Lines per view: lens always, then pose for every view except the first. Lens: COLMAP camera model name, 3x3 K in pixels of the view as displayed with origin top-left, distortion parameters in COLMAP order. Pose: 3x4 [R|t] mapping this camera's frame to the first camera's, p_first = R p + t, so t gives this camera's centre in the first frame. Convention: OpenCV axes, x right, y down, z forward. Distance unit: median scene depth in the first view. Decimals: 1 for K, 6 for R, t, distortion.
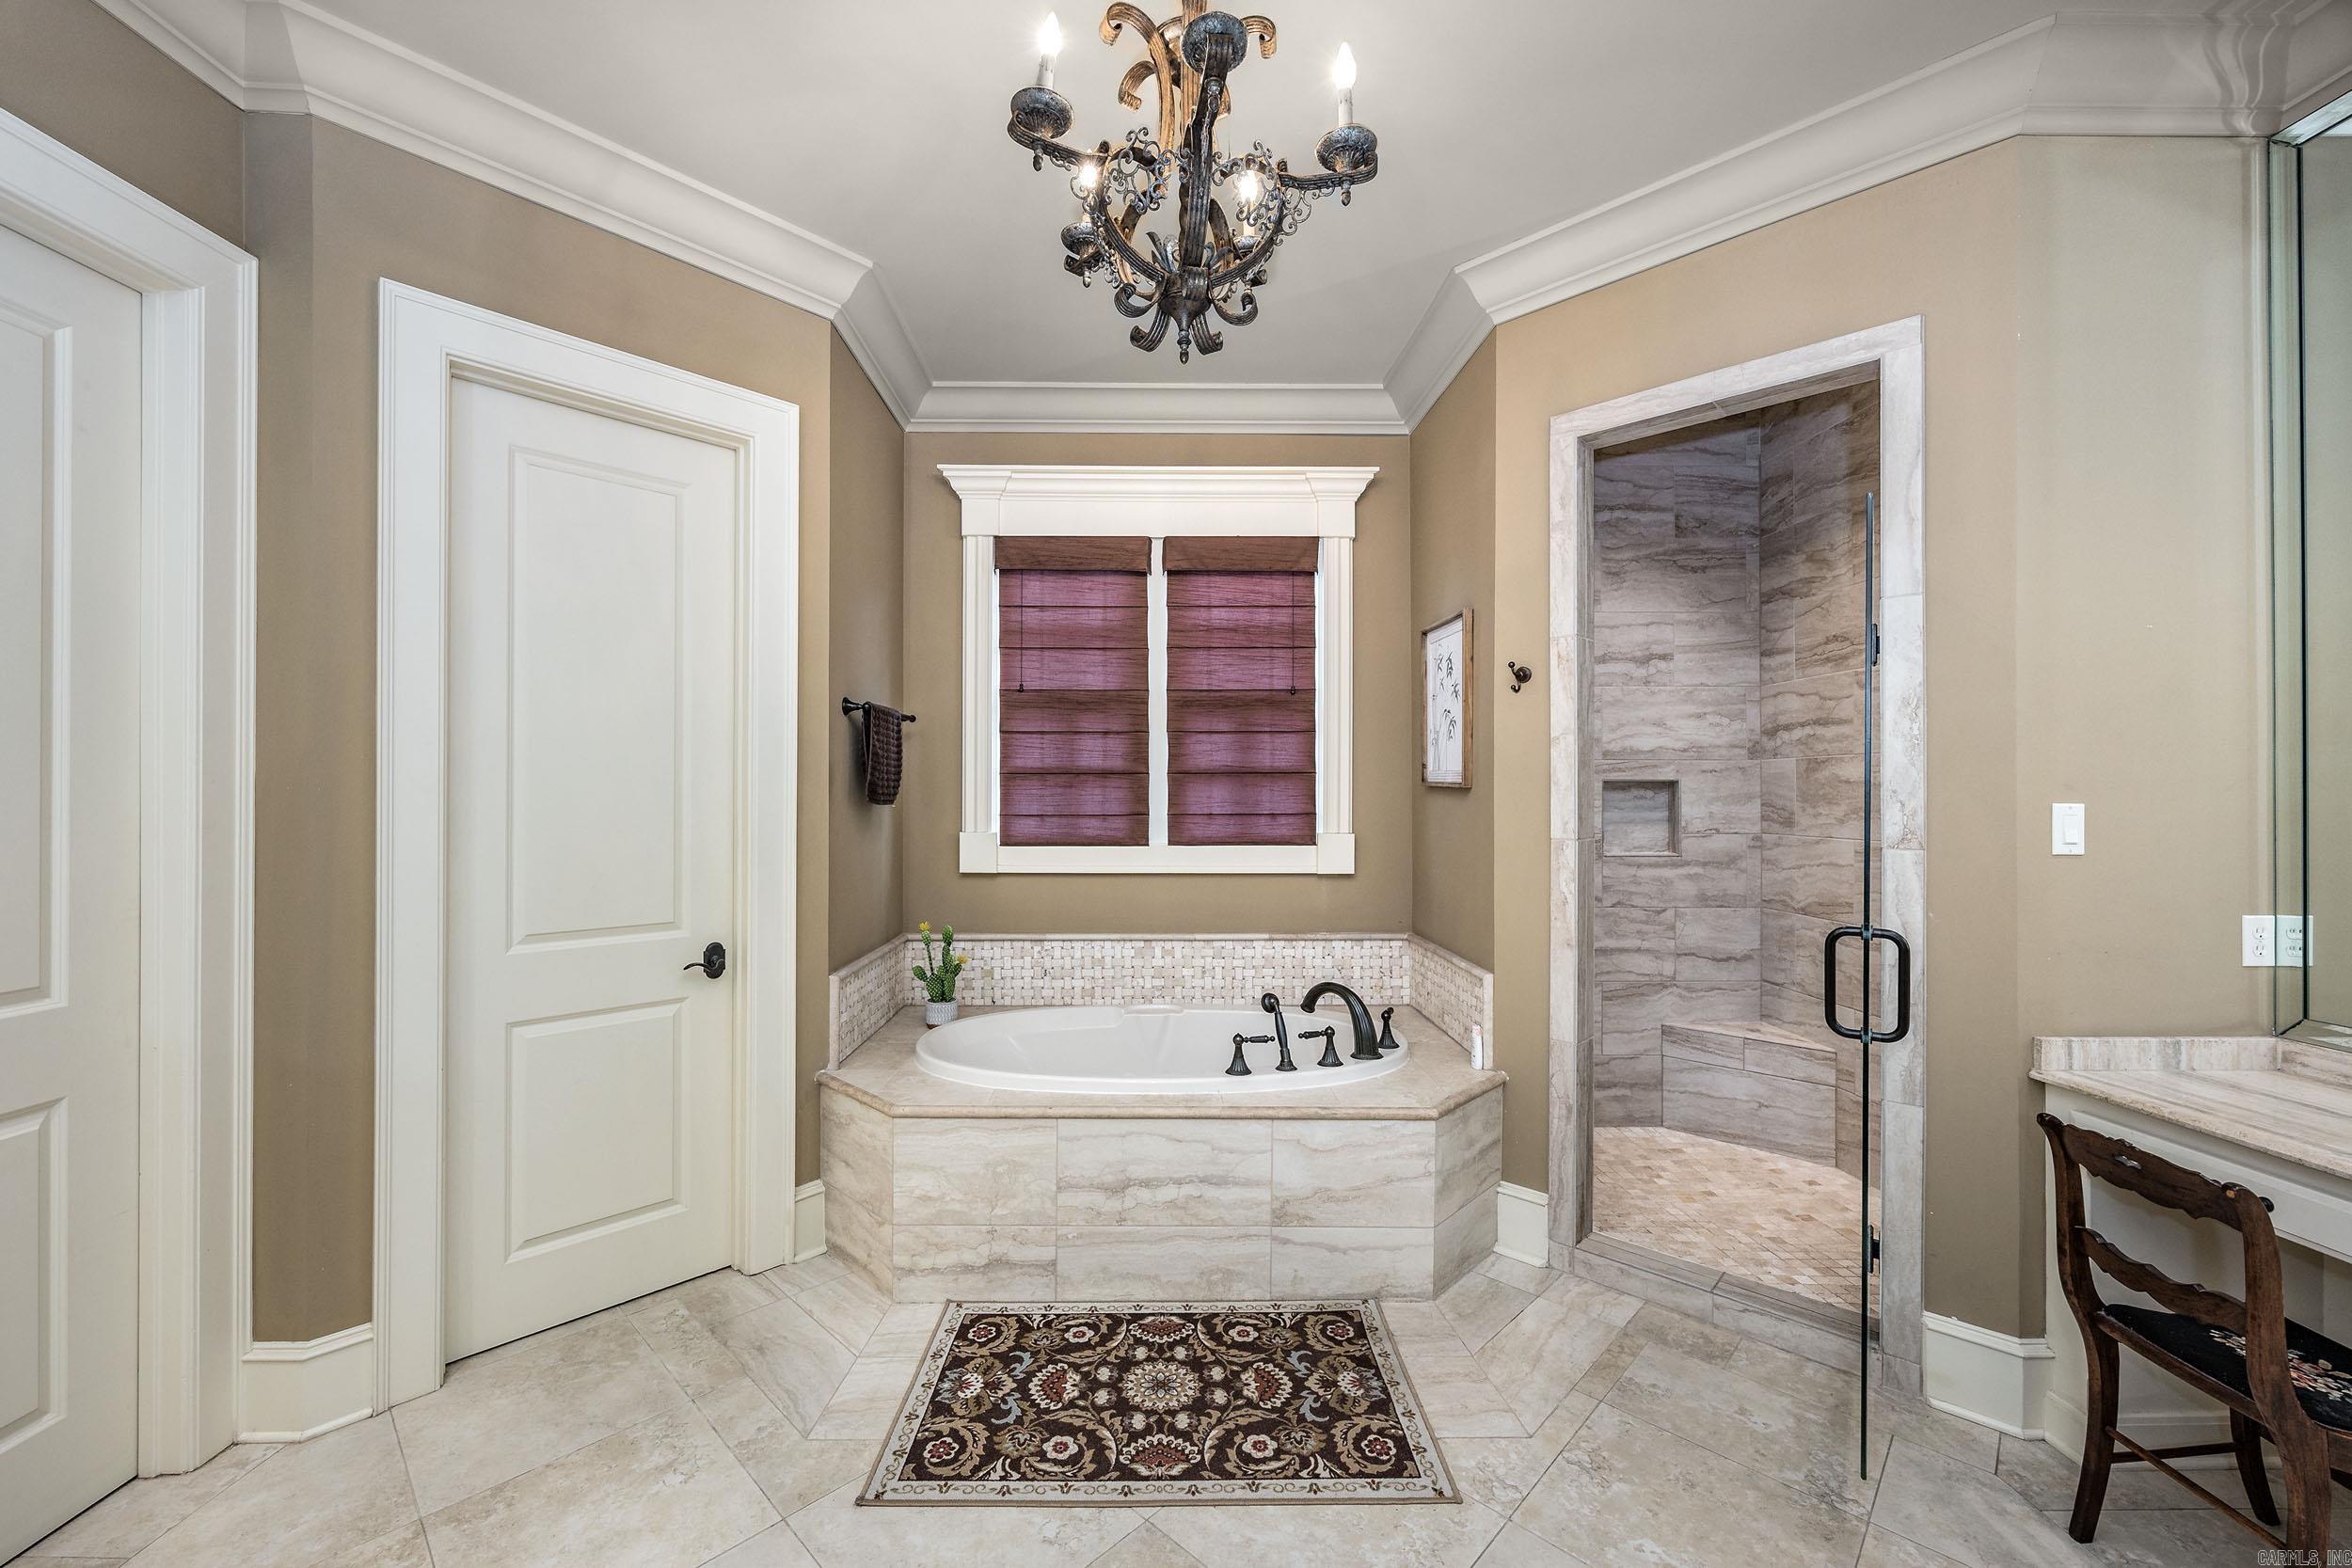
lens RADIAL K [[966.7, 0, 1175.6], [0, 966.7, 784.1], [0, 0, 1]] dist [-0.000143, -0.000133]
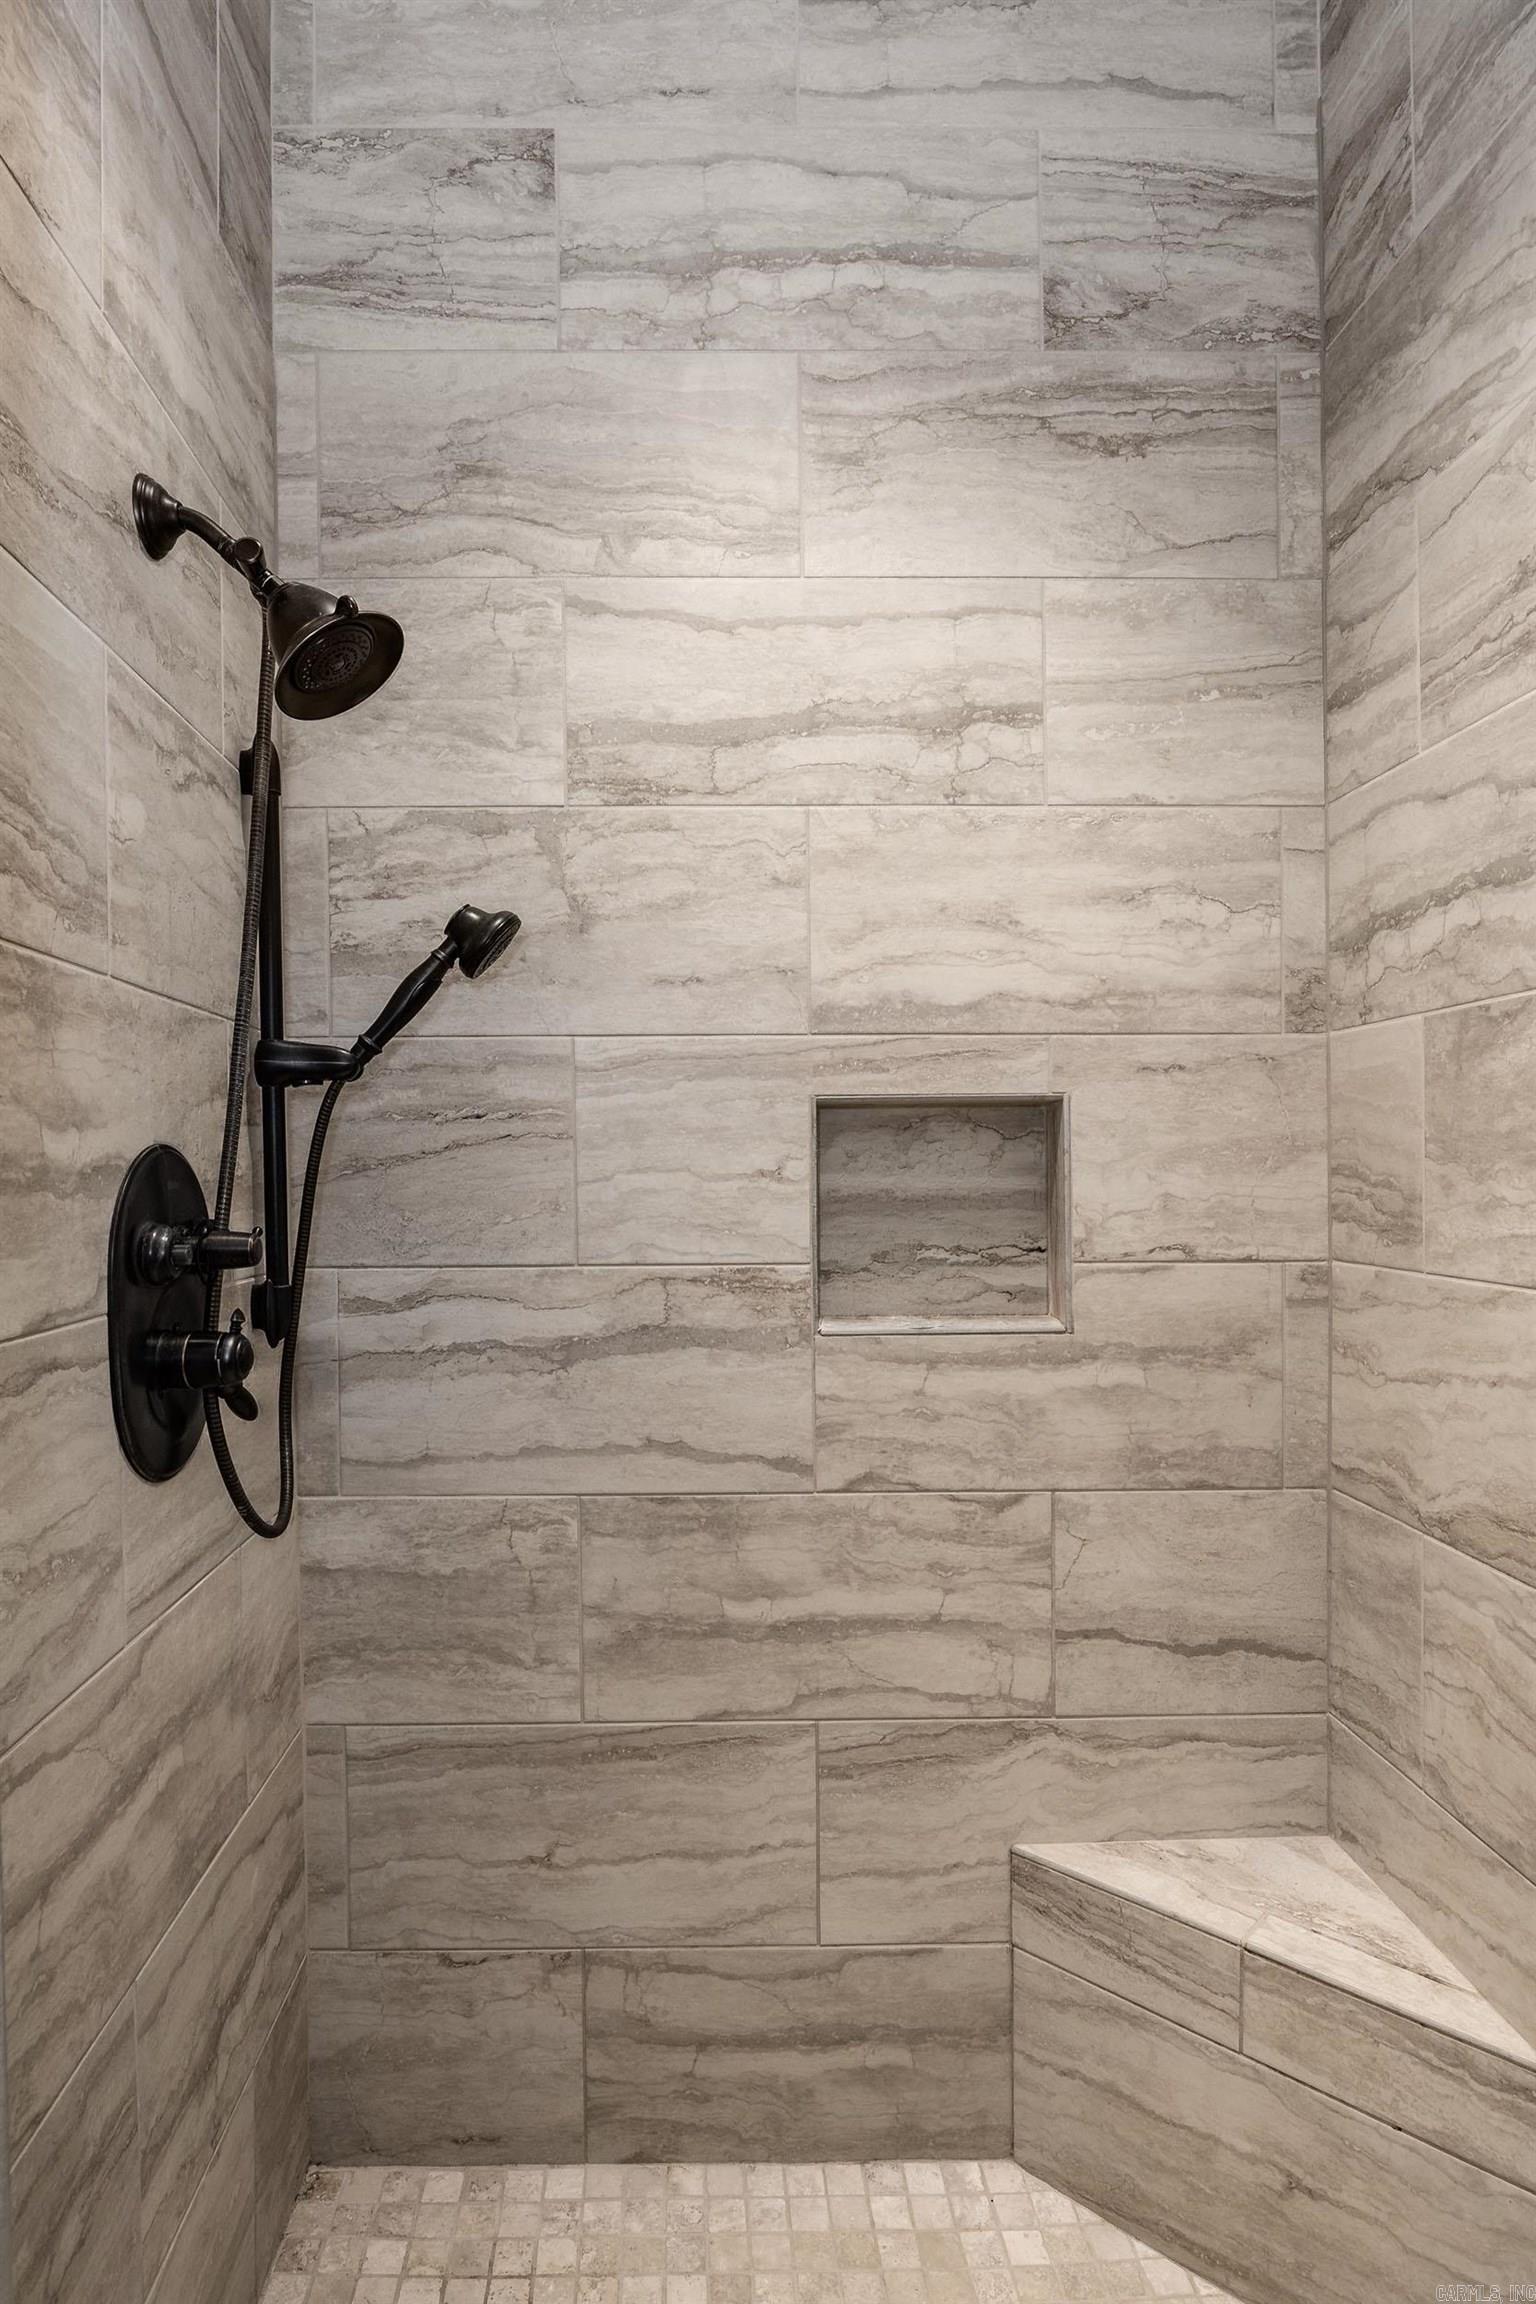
lens RADIAL K [[1101.8, 0, 766.1], [0, 1101.8, 1165.1], [0, 0, 1]] dist [-0.009138, 0.000471]
pose [[0.997657, -0.008522, -0.067877, 0.446960], [0.009067, 0.999929, 0.007713, 0.015020], [0.067806, -0.008310, 0.997664, 0.626530]]
